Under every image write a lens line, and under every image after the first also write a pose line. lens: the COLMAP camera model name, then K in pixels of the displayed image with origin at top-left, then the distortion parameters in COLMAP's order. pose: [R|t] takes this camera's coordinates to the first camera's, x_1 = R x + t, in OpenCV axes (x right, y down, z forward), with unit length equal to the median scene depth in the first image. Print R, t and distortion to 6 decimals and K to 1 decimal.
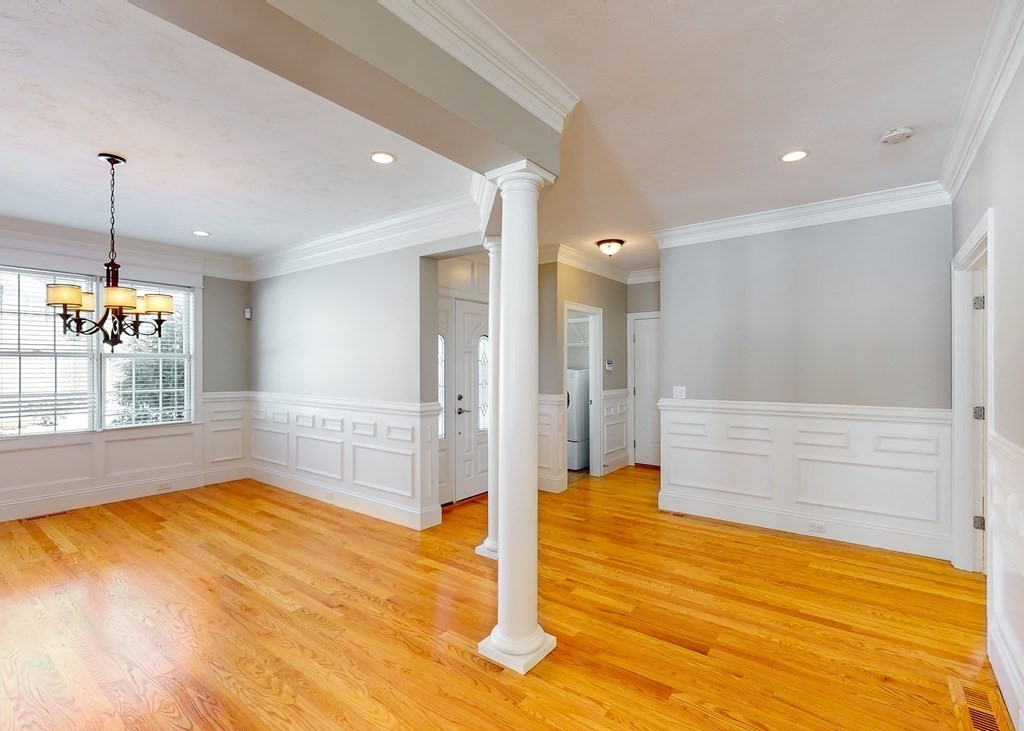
lens RADIAL K [[476.6, 0, 511.7], [0, 476.6, 367.3], [0, 0, 1]] dist [0.000622, 0.000474]
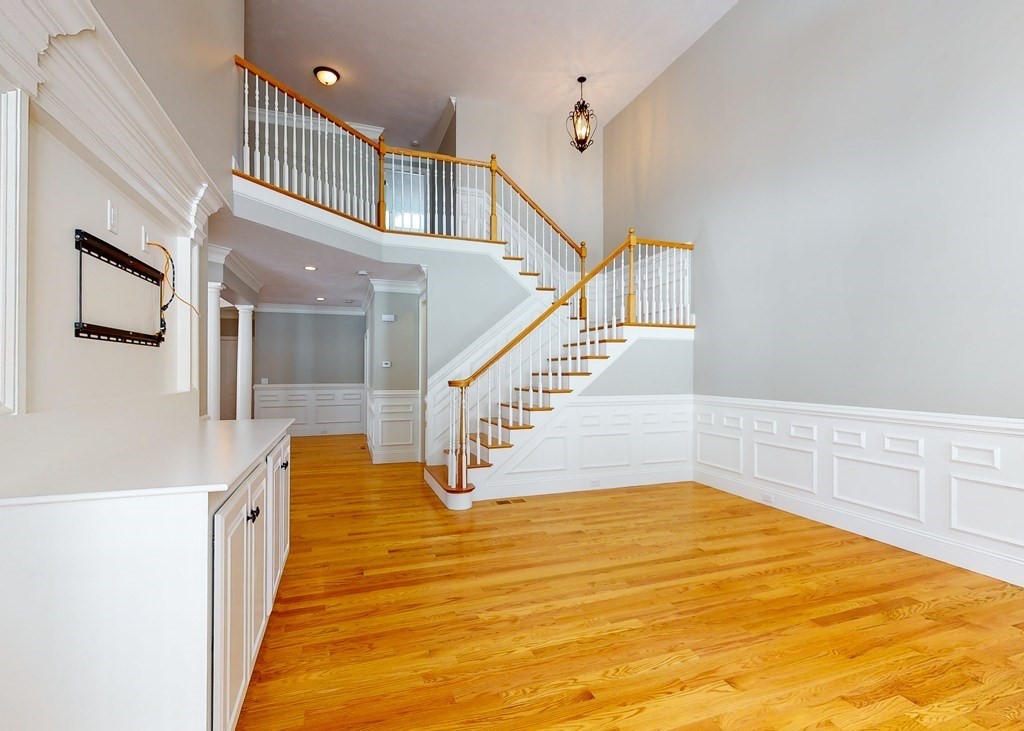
lens RADIAL K [[476.6, 0, 511.7], [0, 476.6, 367.3], [0, 0, 1]] dist [0.000622, 0.000474]
pose [[0.546005, 0.007626, 0.837747, -0.806211], [-0.004125, 0.999971, -0.006415, -0.000212], [-0.837772, 0.000047, 0.546021, -1.052473]]
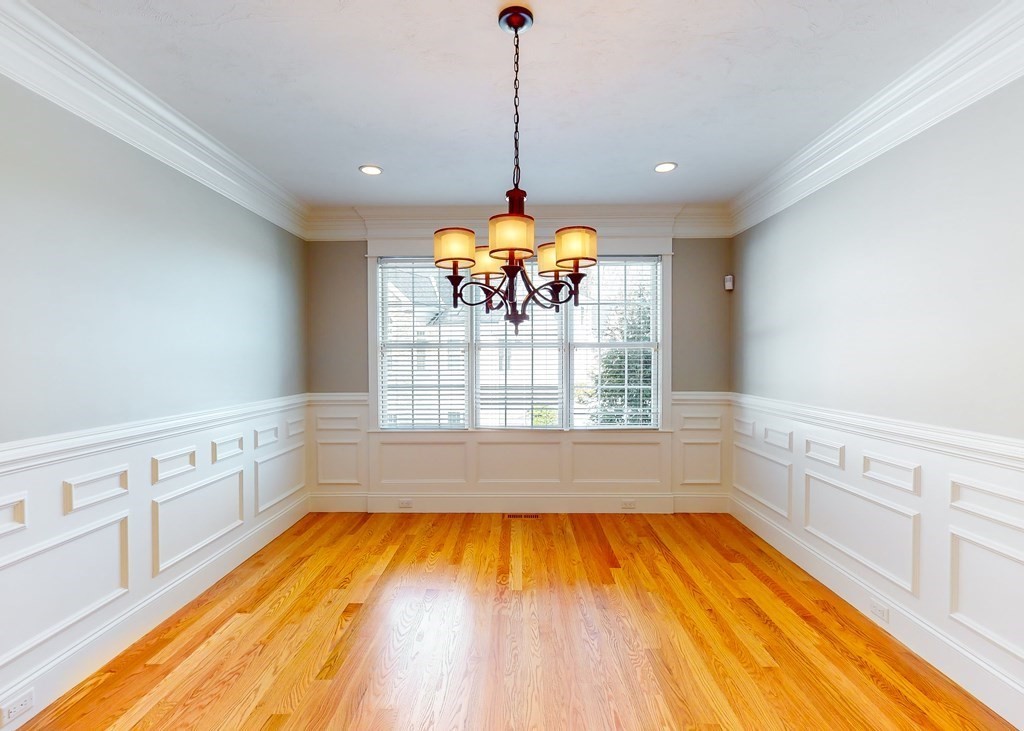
lens RADIAL K [[476.6, 0, 511.7], [0, 476.6, 367.3], [0, 0, 1]] dist [0.000622, 0.000474]
pose [[0.592485, 0.013309, -0.805471, -0.217195], [0.000611, 0.999856, 0.016969, 0.000601], [0.805581, -0.010546, 0.592392, 0.401225]]
